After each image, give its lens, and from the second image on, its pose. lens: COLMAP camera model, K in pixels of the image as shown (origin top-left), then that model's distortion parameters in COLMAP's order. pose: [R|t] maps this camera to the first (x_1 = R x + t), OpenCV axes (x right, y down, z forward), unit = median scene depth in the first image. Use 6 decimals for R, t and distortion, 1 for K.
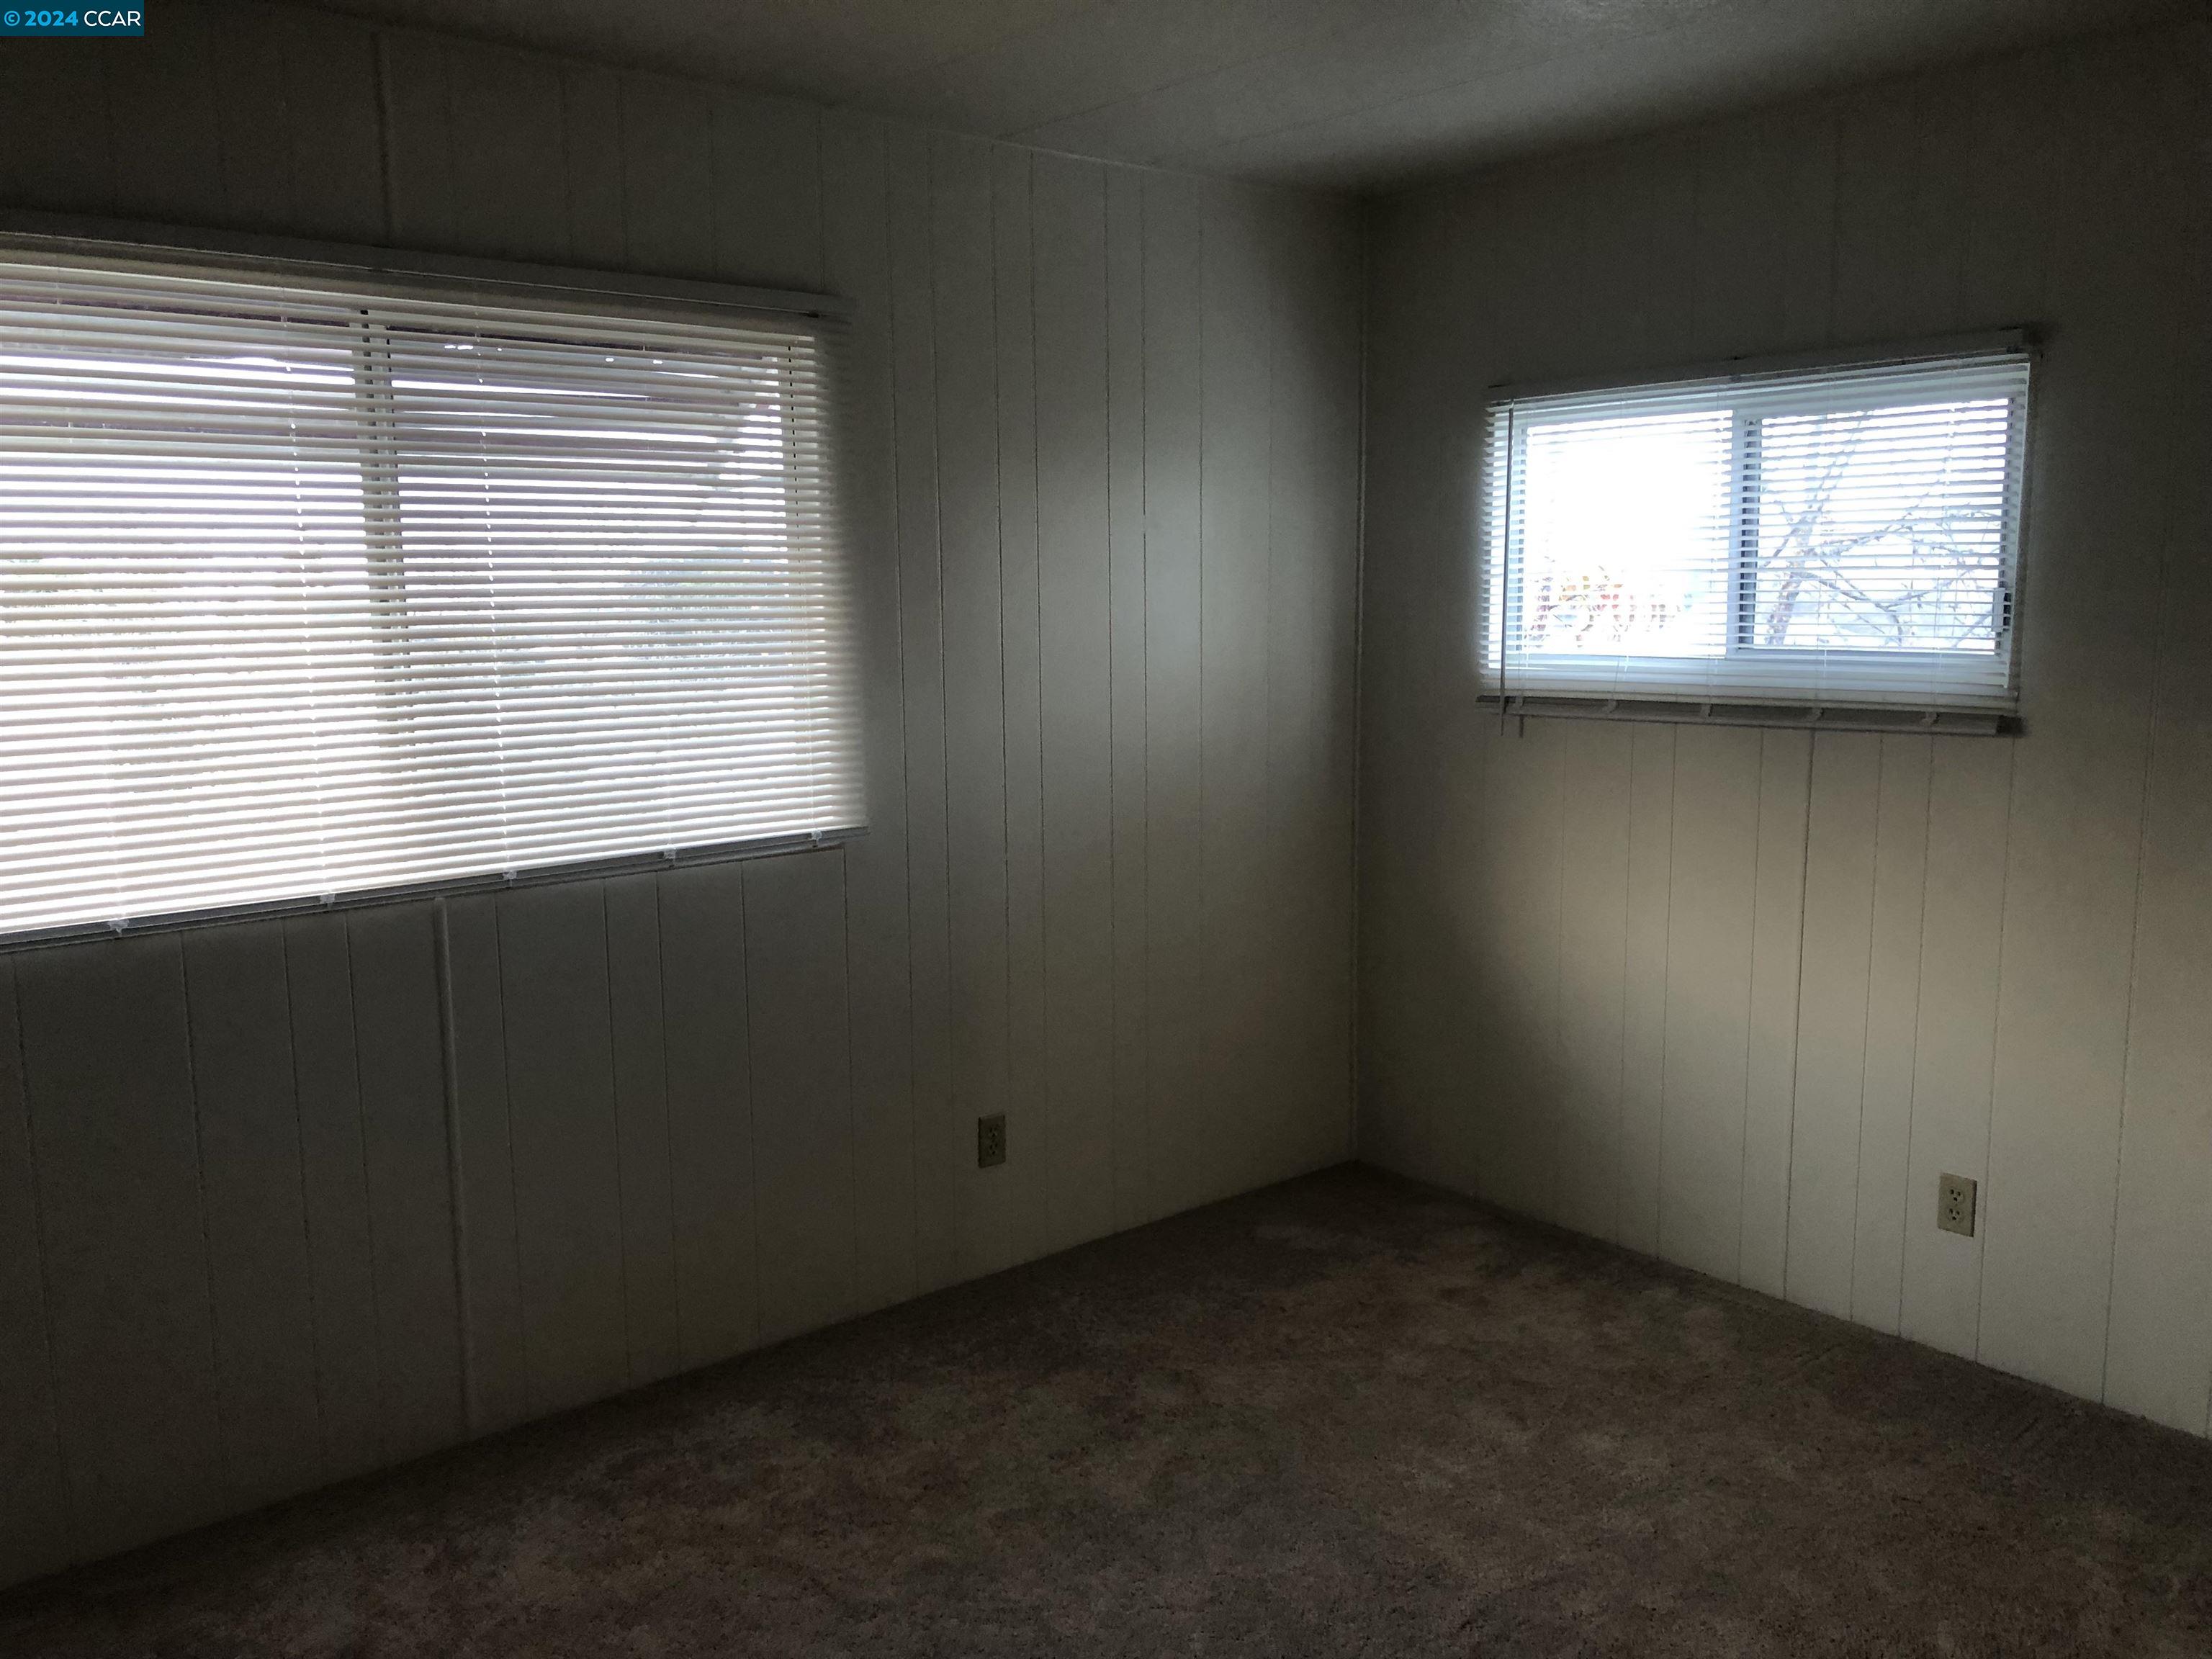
lens RADIAL K [[1791.0, 0, 1110.6], [0, 1791.0, 825.3], [0, 0, 1]] dist [0.032726, -0.057028]
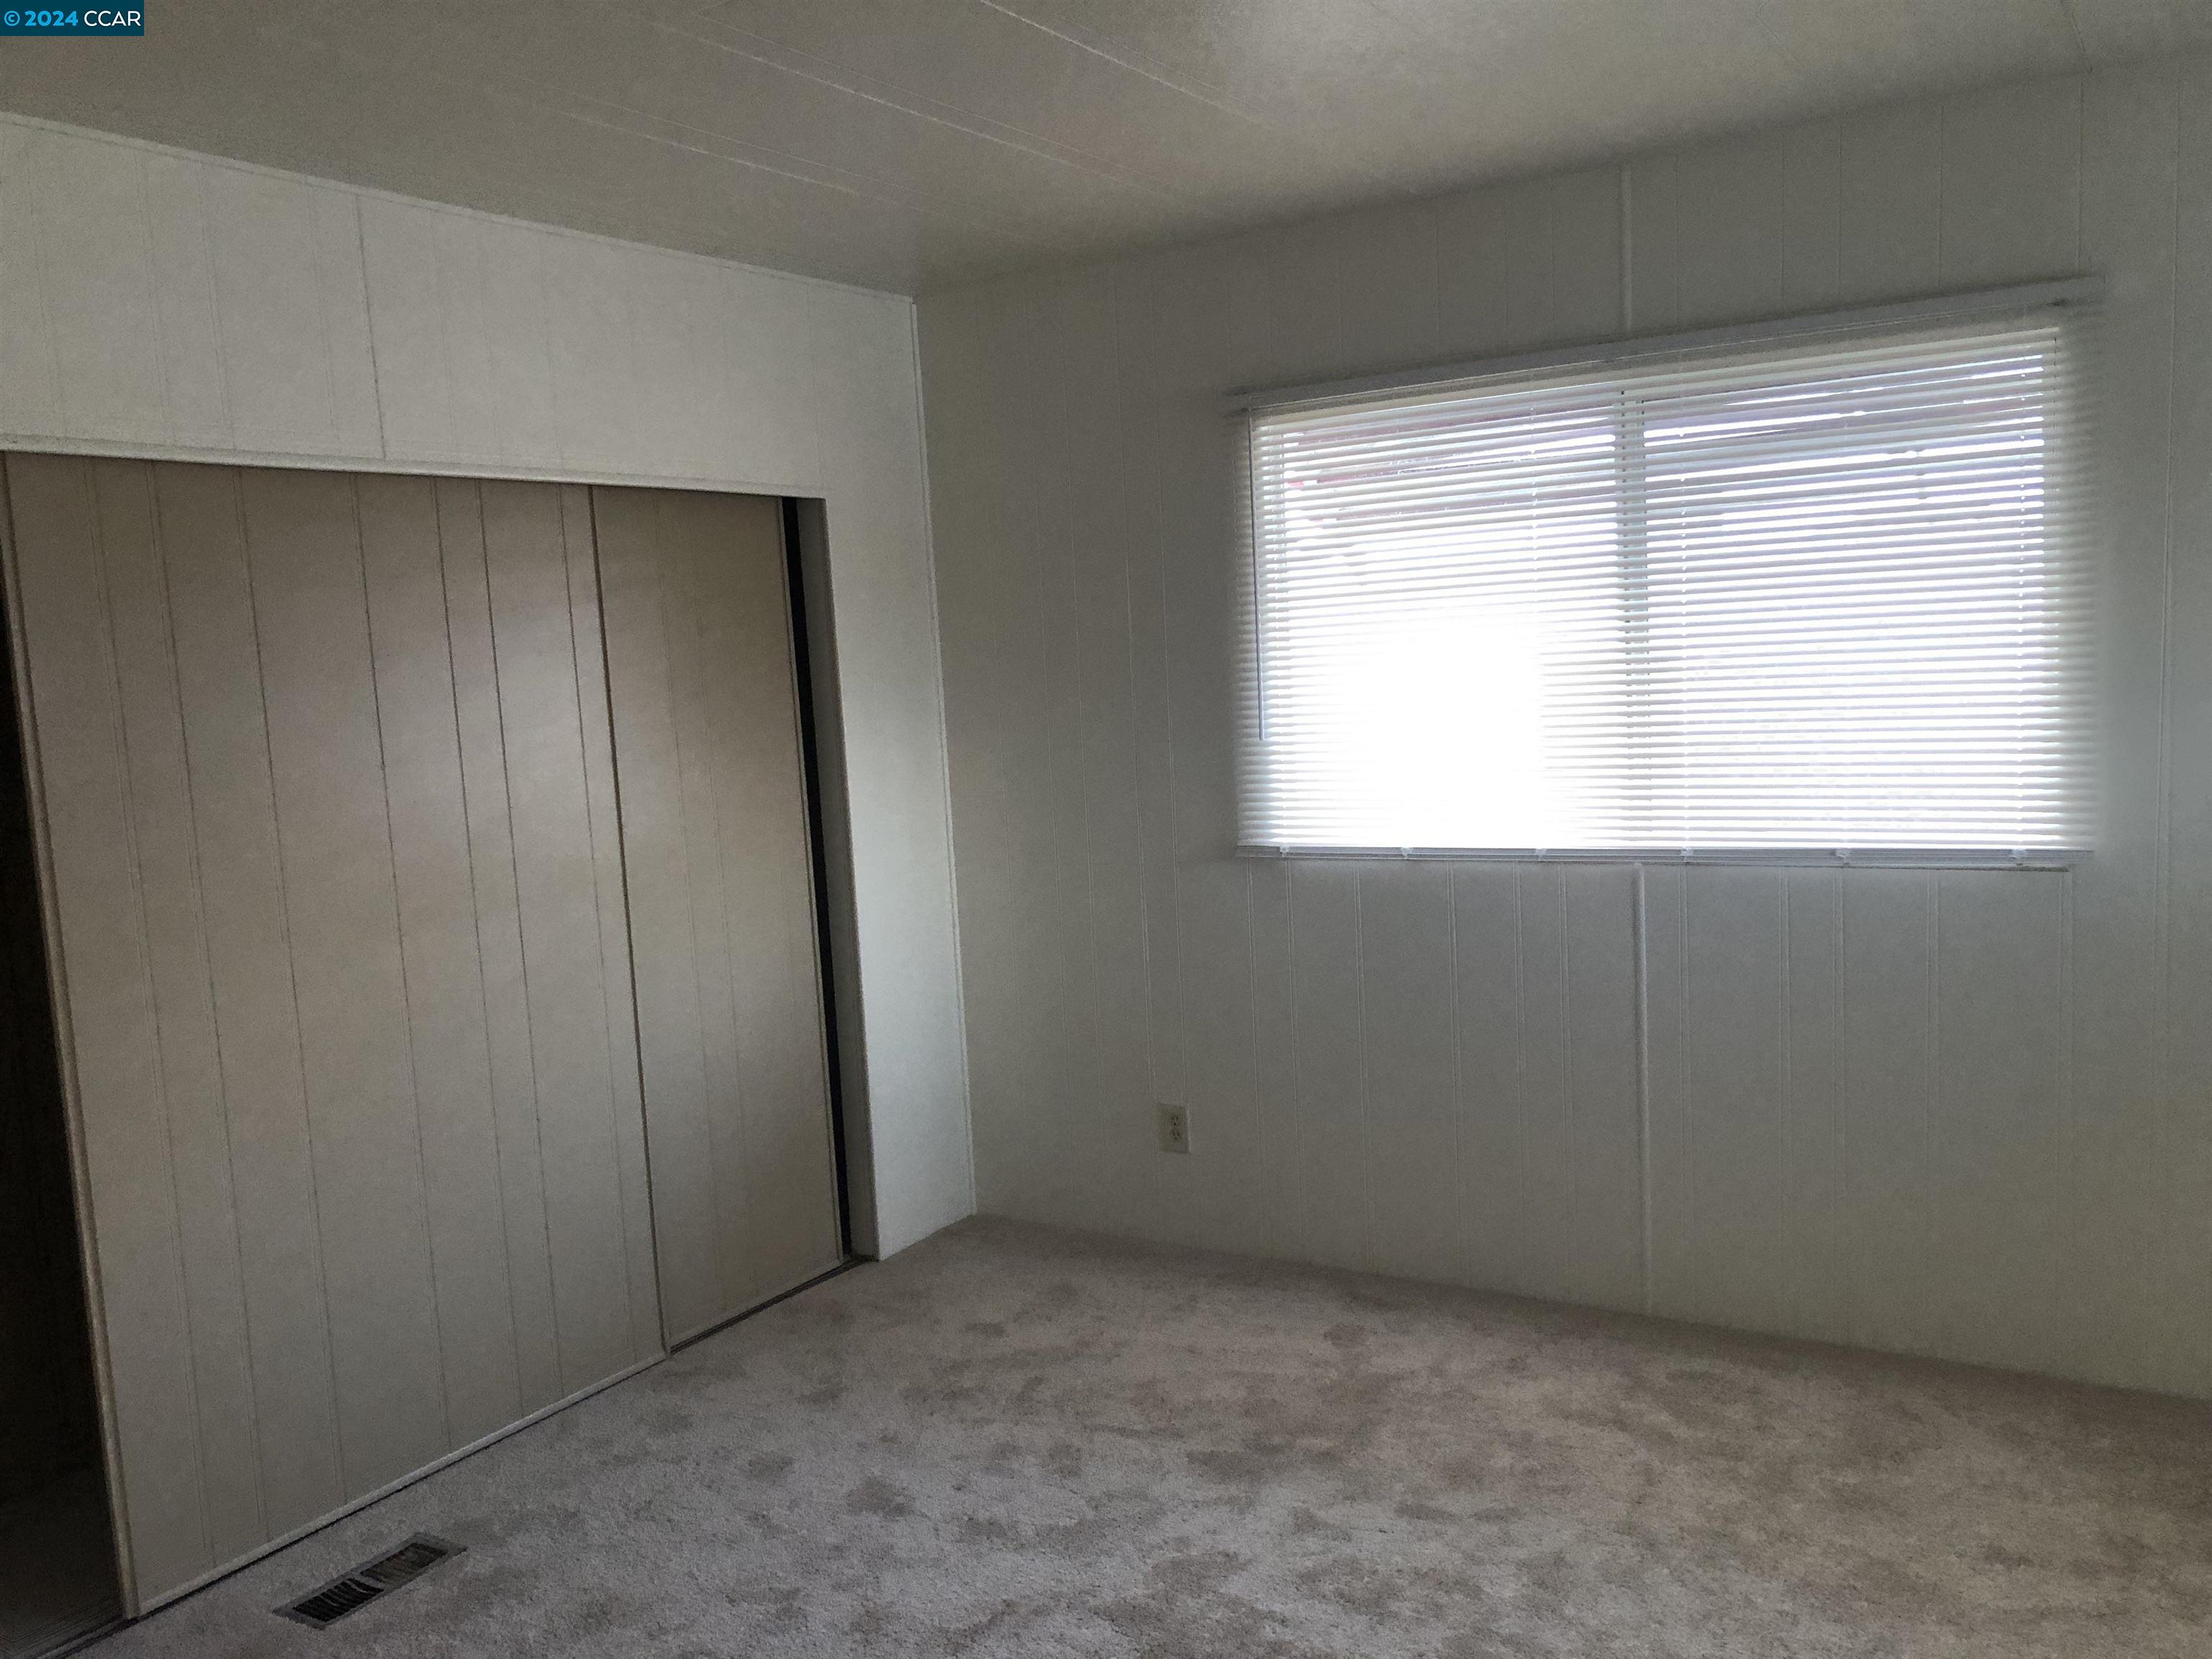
lens RADIAL K [[1791.0, 0, 1114.3], [0, 1791.0, 834.1], [0, 0, 1]] dist [0.032726, -0.057028]
pose [[0.312745, 0.094367, -0.945138, 0.657428], [-0.081482, 0.994050, 0.072288, -0.038596], [0.946336, 0.054404, 0.318573, 0.268874]]
